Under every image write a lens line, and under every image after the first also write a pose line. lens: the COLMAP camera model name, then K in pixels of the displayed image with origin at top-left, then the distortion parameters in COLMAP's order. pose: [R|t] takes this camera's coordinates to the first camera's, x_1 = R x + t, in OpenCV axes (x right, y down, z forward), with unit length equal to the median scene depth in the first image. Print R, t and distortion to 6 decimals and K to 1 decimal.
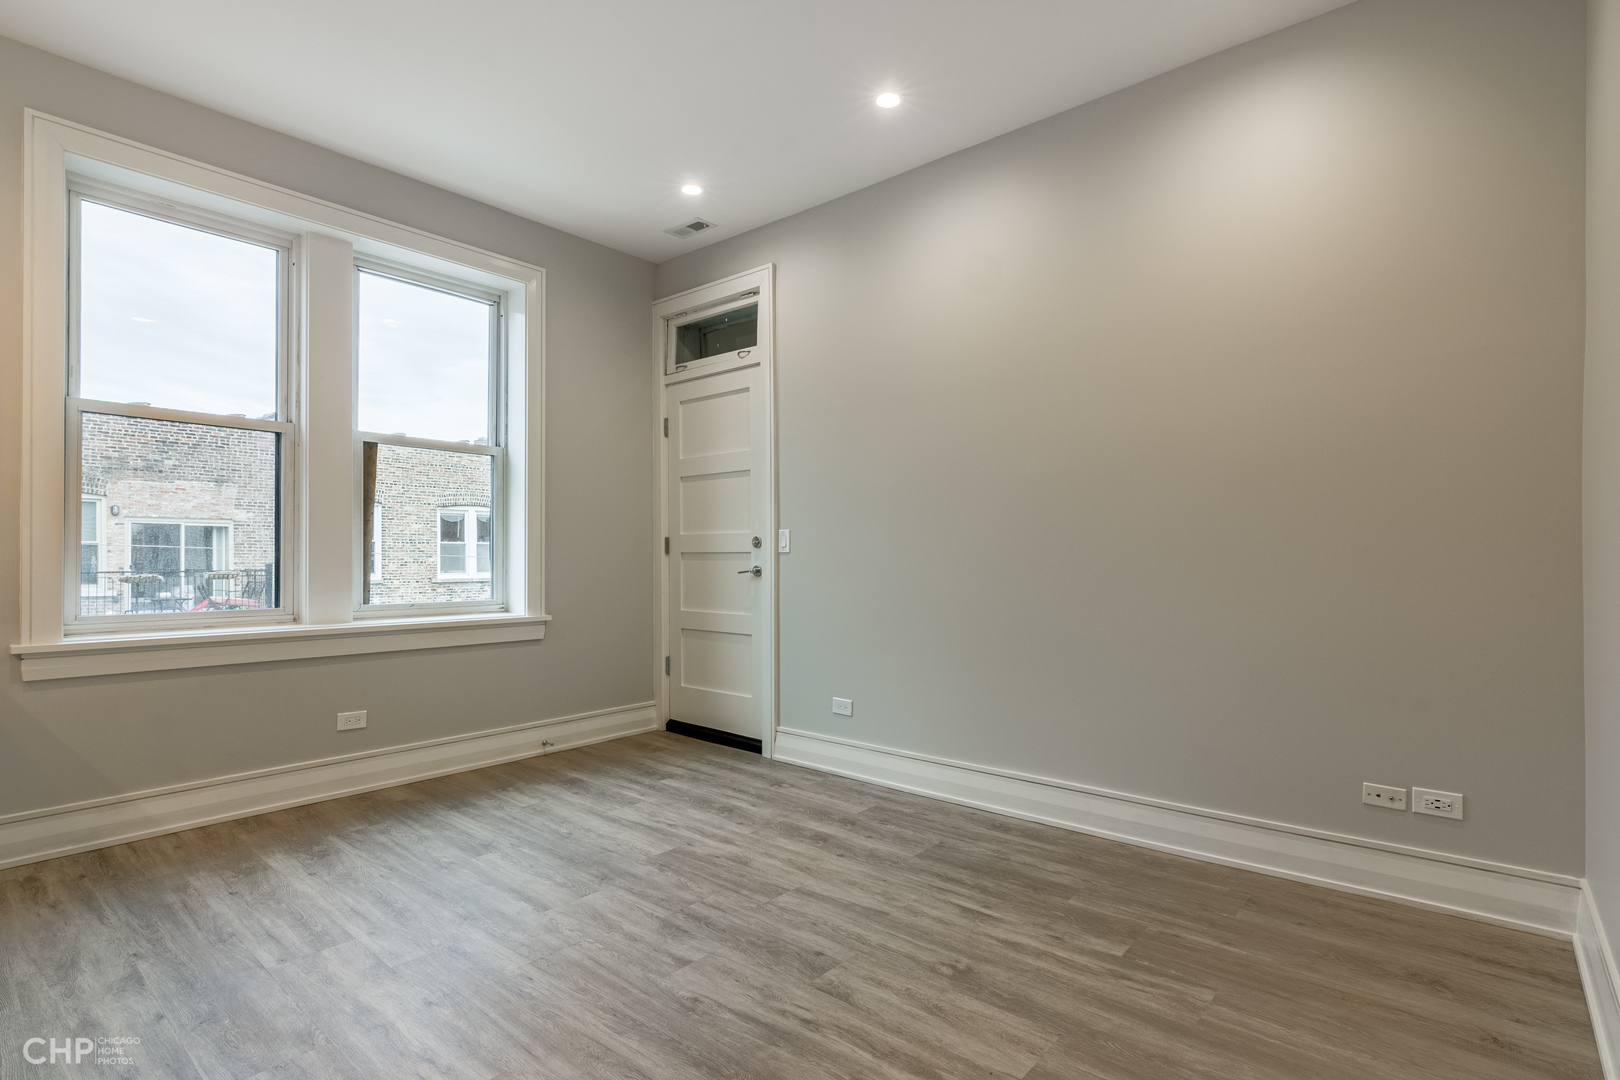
lens RADIAL K [[785.8, 0, 806.0], [0, 785.8, 561.6], [0, 0, 1]] dist [-0.000327, 0.001682]
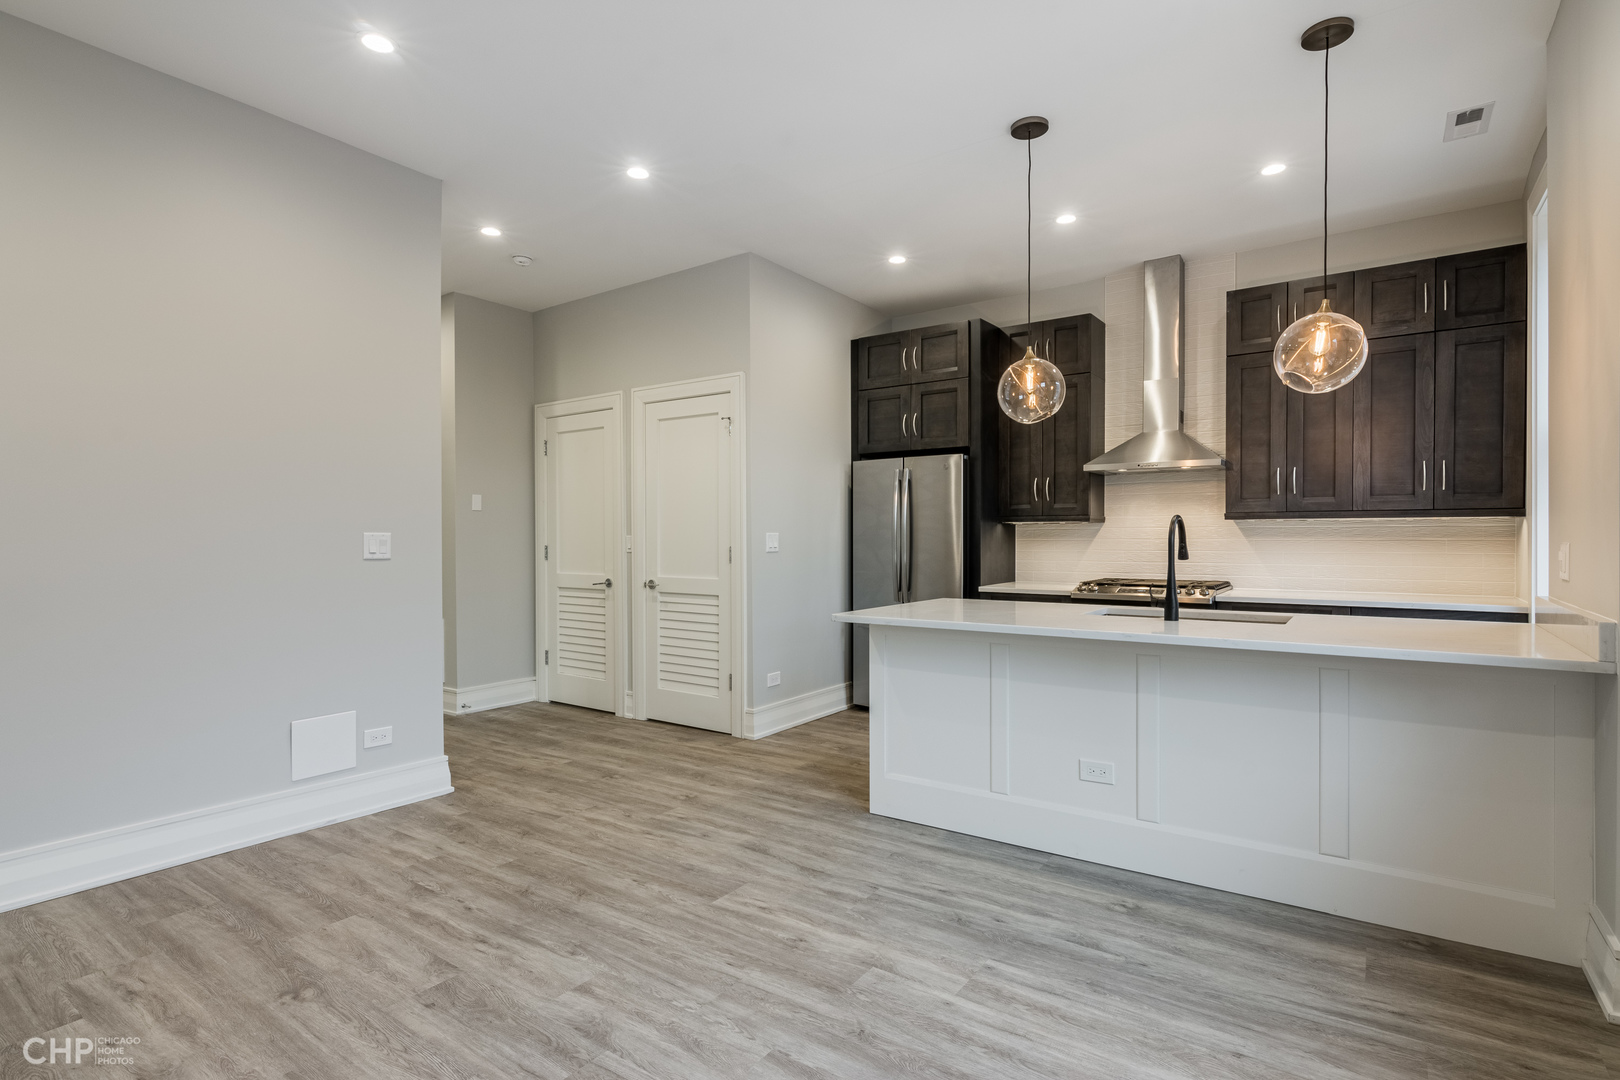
lens RADIAL K [[785.8, 0, 826.9], [0, 785.8, 540.9], [0, 0, 1]] dist [-0.000327, 0.001682]
pose [[-0.992461, 0.002989, -0.122528, -0.302706], [0.002237, 0.999978, 0.006275, -0.045693], [0.122544, 0.005954, -0.992445, 1.783447]]
